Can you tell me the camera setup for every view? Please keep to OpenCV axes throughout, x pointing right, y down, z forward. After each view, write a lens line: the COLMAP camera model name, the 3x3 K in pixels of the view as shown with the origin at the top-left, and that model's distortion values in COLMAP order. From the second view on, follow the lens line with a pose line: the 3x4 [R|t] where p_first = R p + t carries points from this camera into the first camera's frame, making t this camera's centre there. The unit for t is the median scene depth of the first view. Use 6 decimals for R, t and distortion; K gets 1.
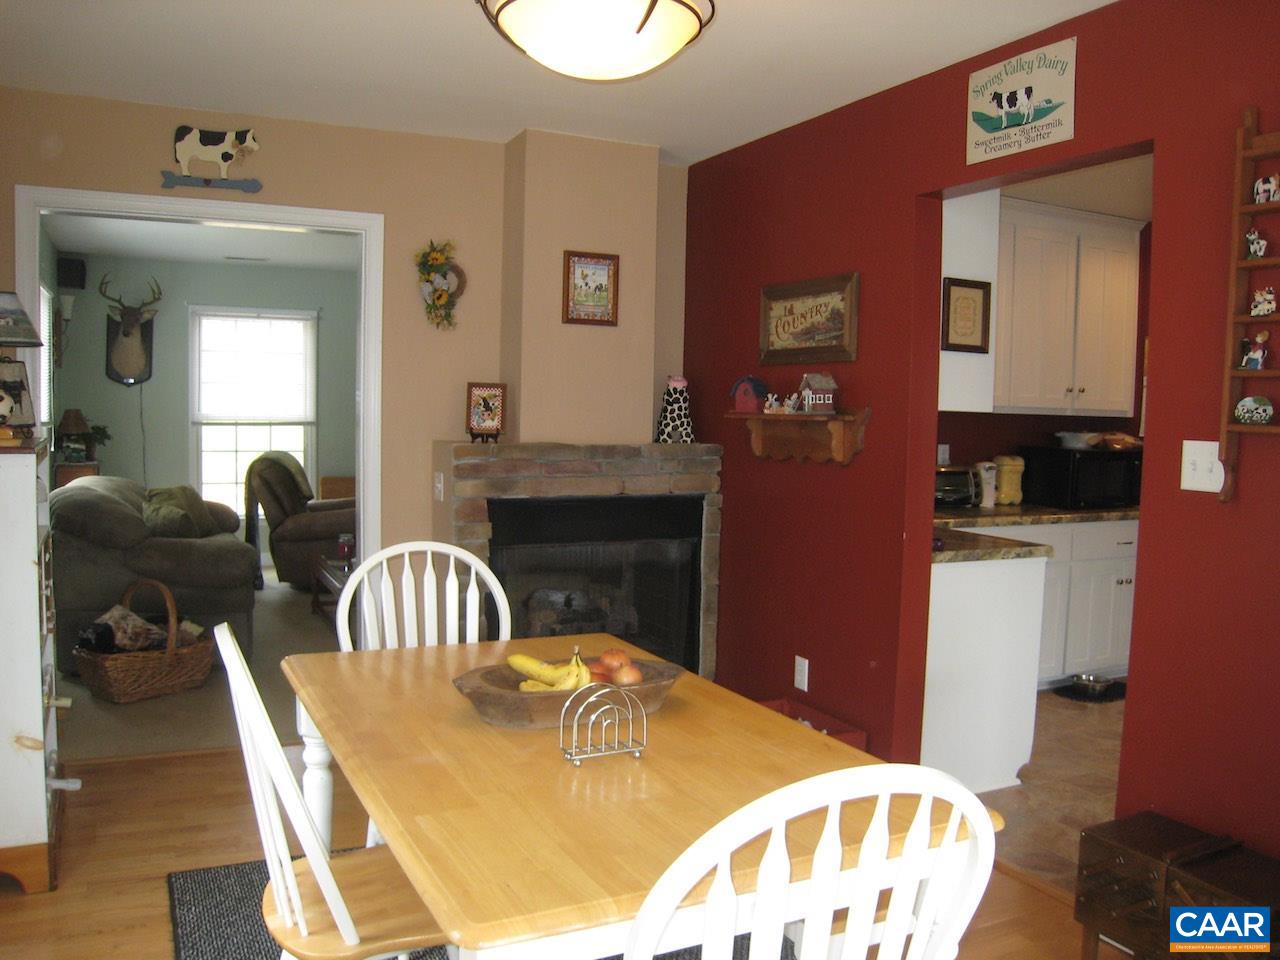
lens RADIAL K [[1057.5, 0, 634.9], [0, 1057.5, 481.3], [0, 0, 1]] dist [-0.161746, 0.136034]
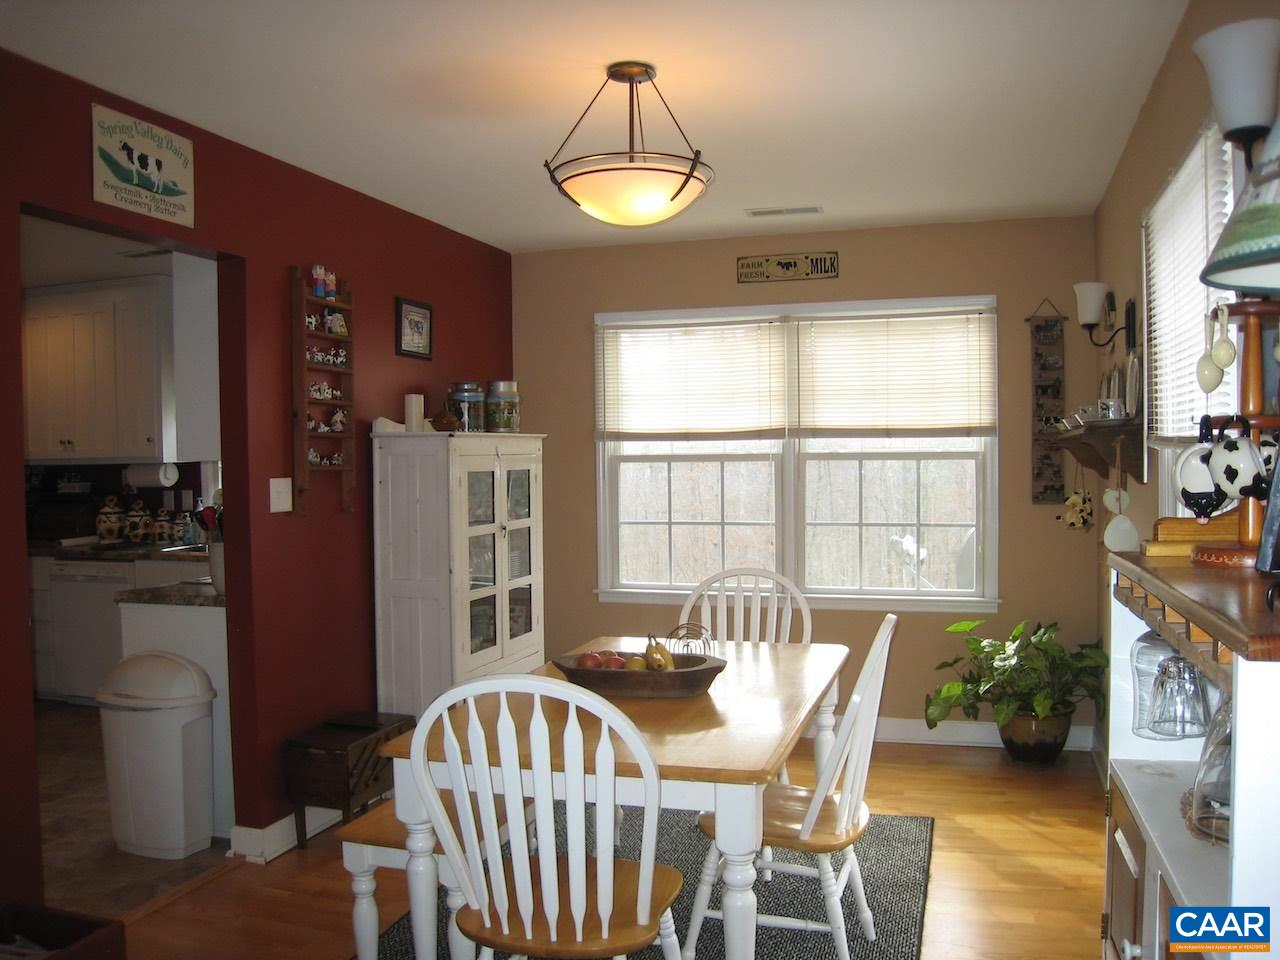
lens RADIAL K [[1057.5, 0, 634.9], [0, 1057.5, 481.3], [0, 0, 1]] dist [-0.161746, 0.136034]
pose [[-0.728008, -0.019668, 0.685287, -0.697825], [0.062990, 0.993441, 0.095429, -0.121296], [-0.682669, 0.112639, -0.721994, 1.439352]]
